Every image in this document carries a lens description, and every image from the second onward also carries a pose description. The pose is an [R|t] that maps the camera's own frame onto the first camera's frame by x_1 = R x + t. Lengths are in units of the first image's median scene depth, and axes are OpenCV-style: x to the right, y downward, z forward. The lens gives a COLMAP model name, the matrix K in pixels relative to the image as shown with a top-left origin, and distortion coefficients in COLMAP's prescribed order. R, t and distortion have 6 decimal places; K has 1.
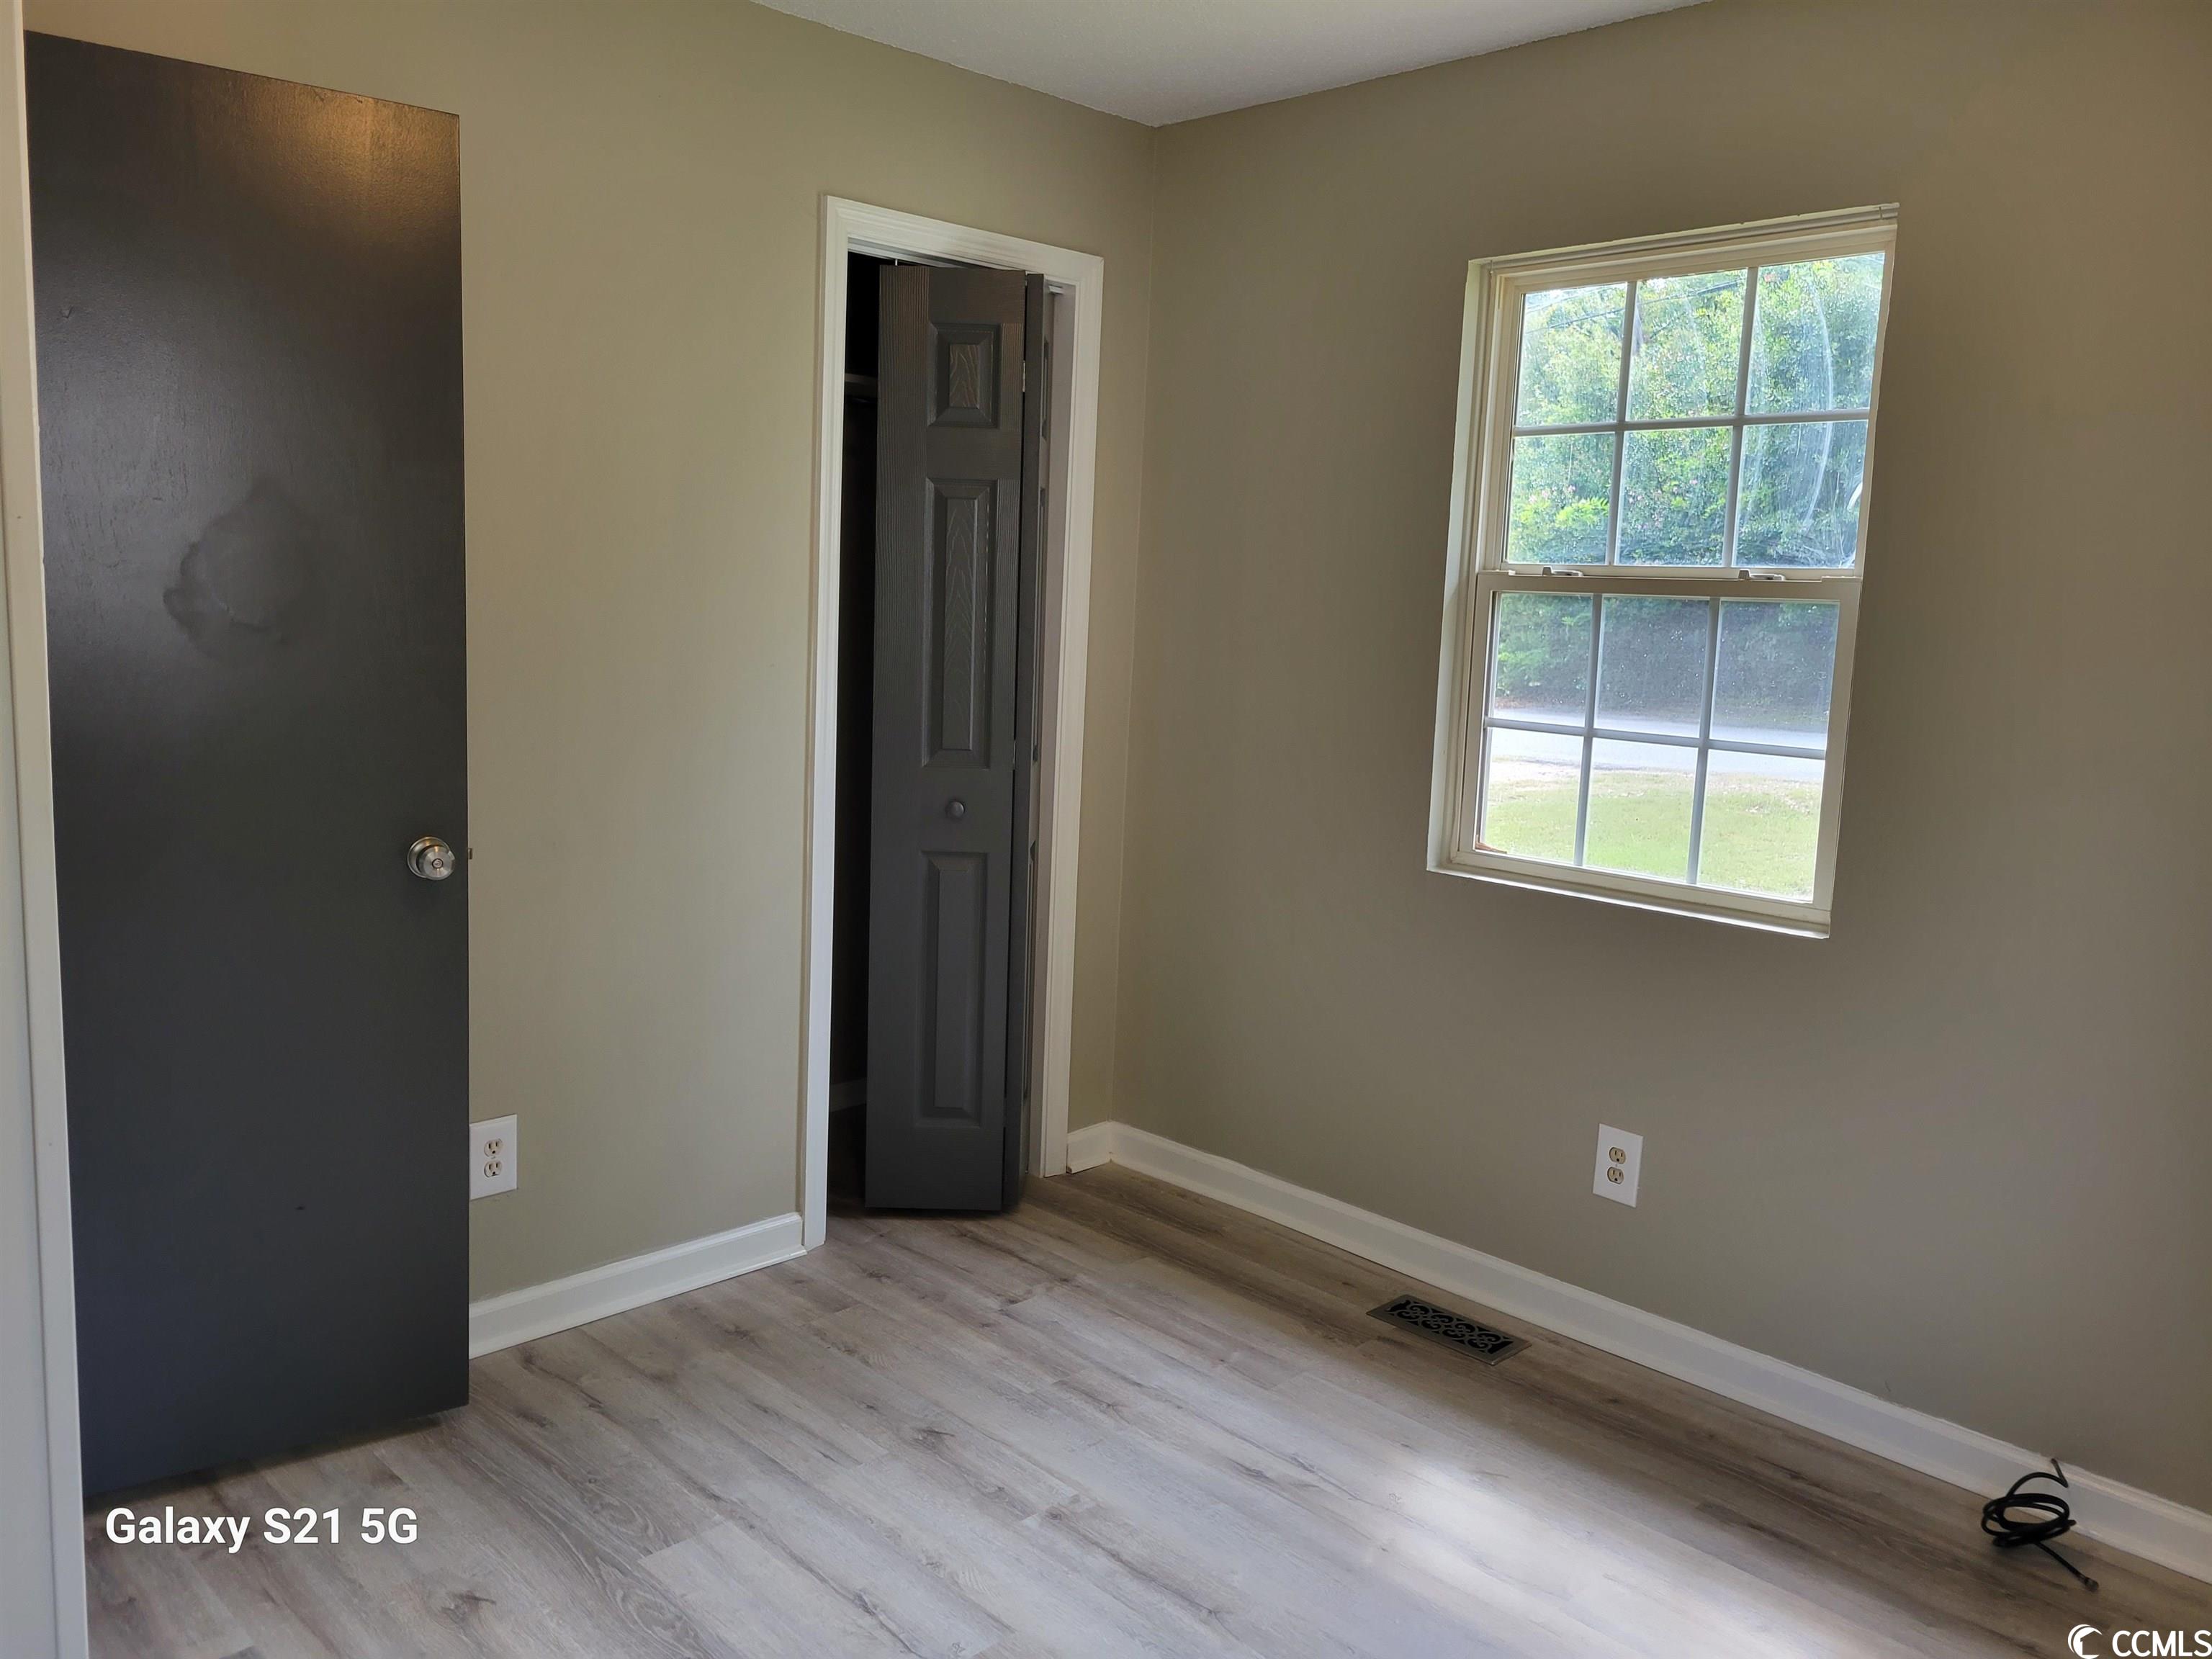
lens RADIAL K [[1673.2, 0, 1094.1], [0, 1673.2, 824.7], [0, 0, 1]] dist [0.042091, -0.024241]
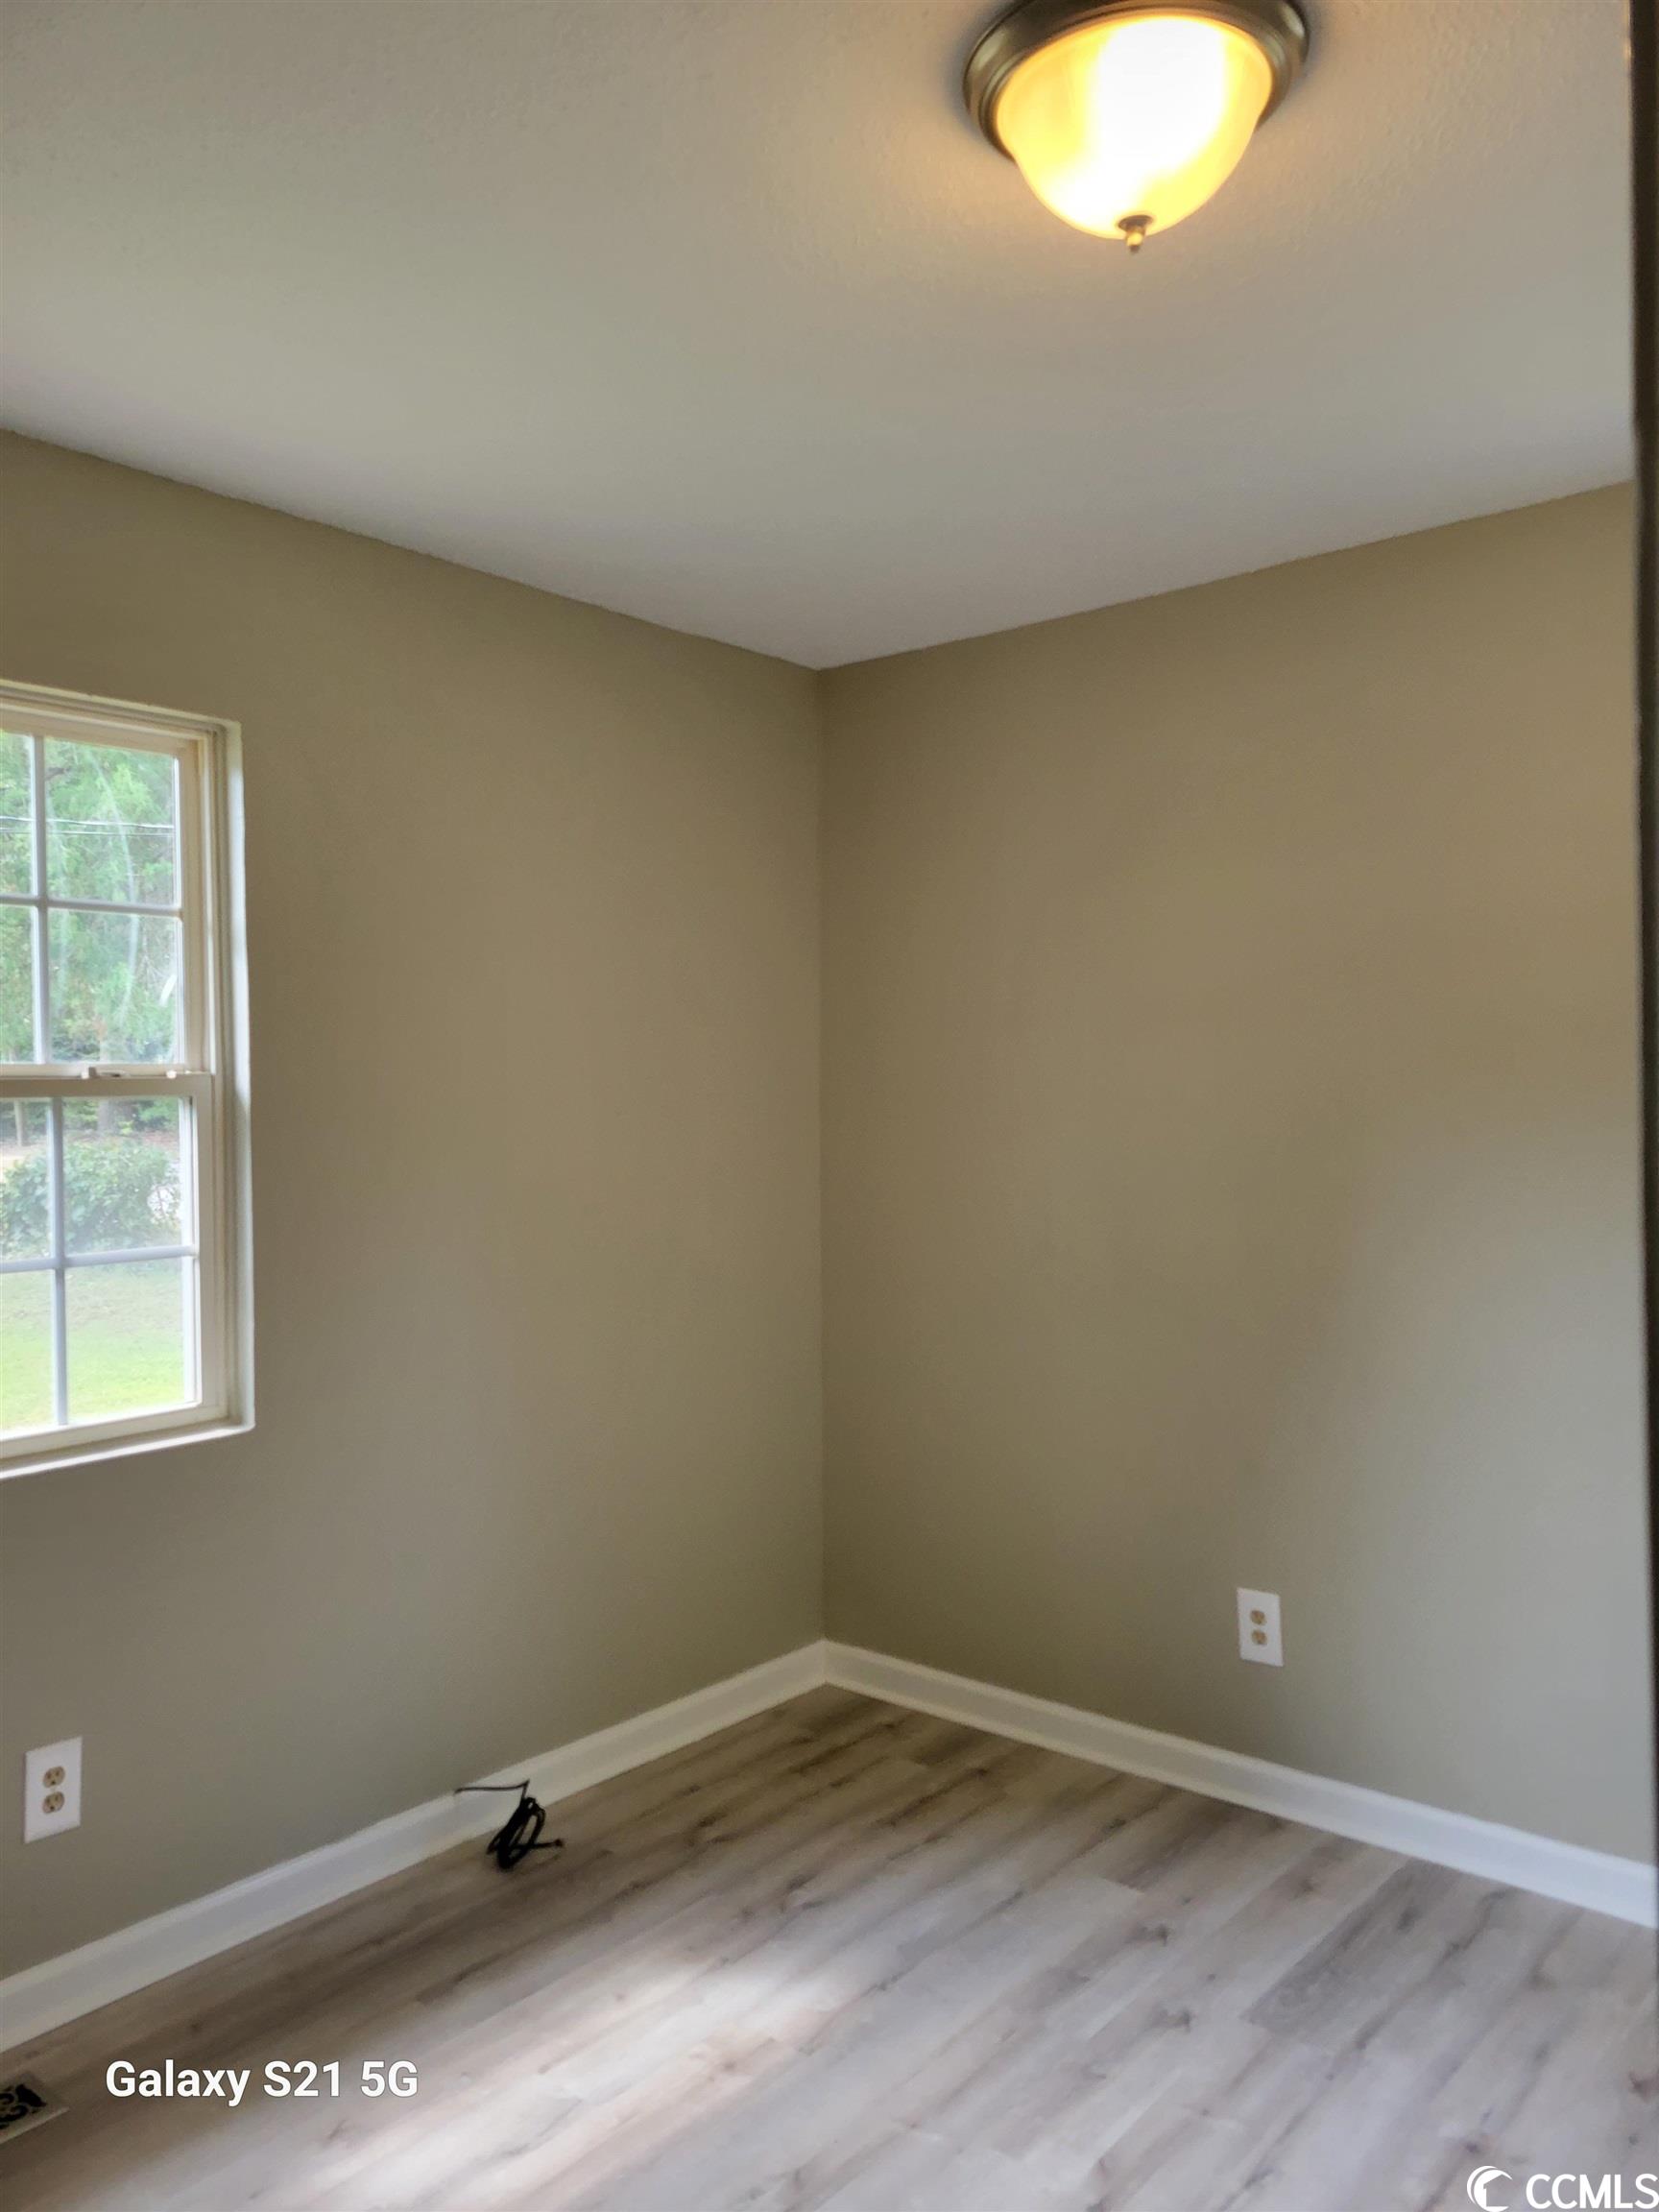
lens RADIAL K [[1673.2, 0, 818.6], [0, 1673.2, 1107.9], [0, 0, 1]] dist [0.042091, -0.024241]
pose [[-0.096246, -0.051160, 0.994042, -0.580216], [0.157109, 0.985378, 0.065926, -0.131924], [-0.982880, 0.162518, -0.086802, 0.721313]]
